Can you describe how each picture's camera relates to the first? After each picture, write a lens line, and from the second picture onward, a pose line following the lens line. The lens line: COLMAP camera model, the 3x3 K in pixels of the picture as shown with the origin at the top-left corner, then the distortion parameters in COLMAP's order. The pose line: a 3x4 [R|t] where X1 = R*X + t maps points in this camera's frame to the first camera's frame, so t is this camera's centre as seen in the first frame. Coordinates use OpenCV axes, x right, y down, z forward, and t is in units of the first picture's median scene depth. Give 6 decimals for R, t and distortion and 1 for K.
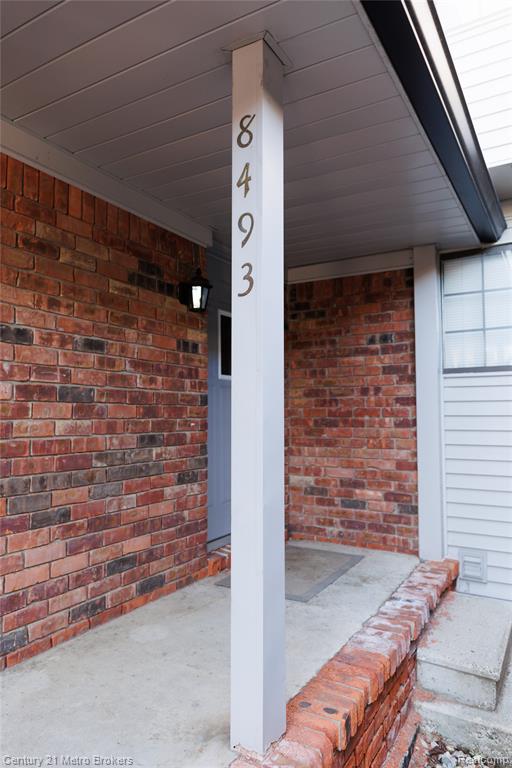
lens RADIAL K [[527.3, 0, 257.0], [0, 527.3, 385.6], [0, 0, 1]] dist [0.013425, -0.001167]
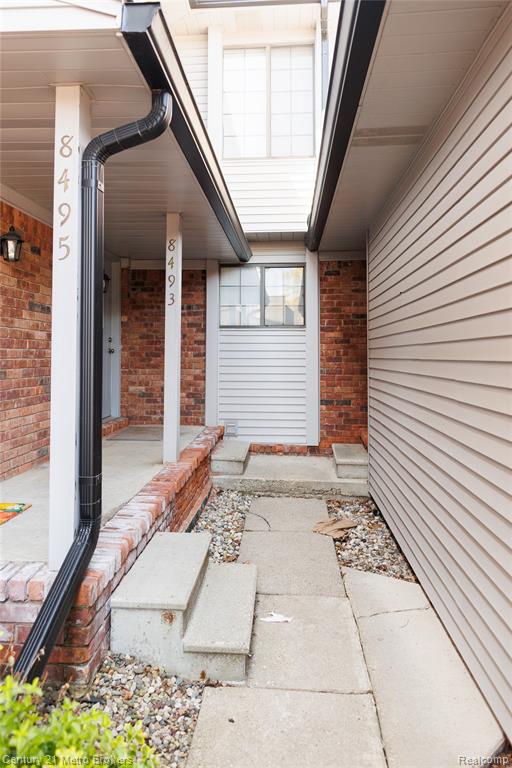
lens RADIAL K [[527.3, 0, 255.7], [0, 527.3, 382.7], [0, 0, 1]] dist [0.013425, -0.001167]
pose [[0.892058, -0.019121, 0.451517, -0.379250], [-0.031183, 0.994119, 0.103706, -0.028163], [-0.450845, -0.106592, 0.886215, -0.731680]]
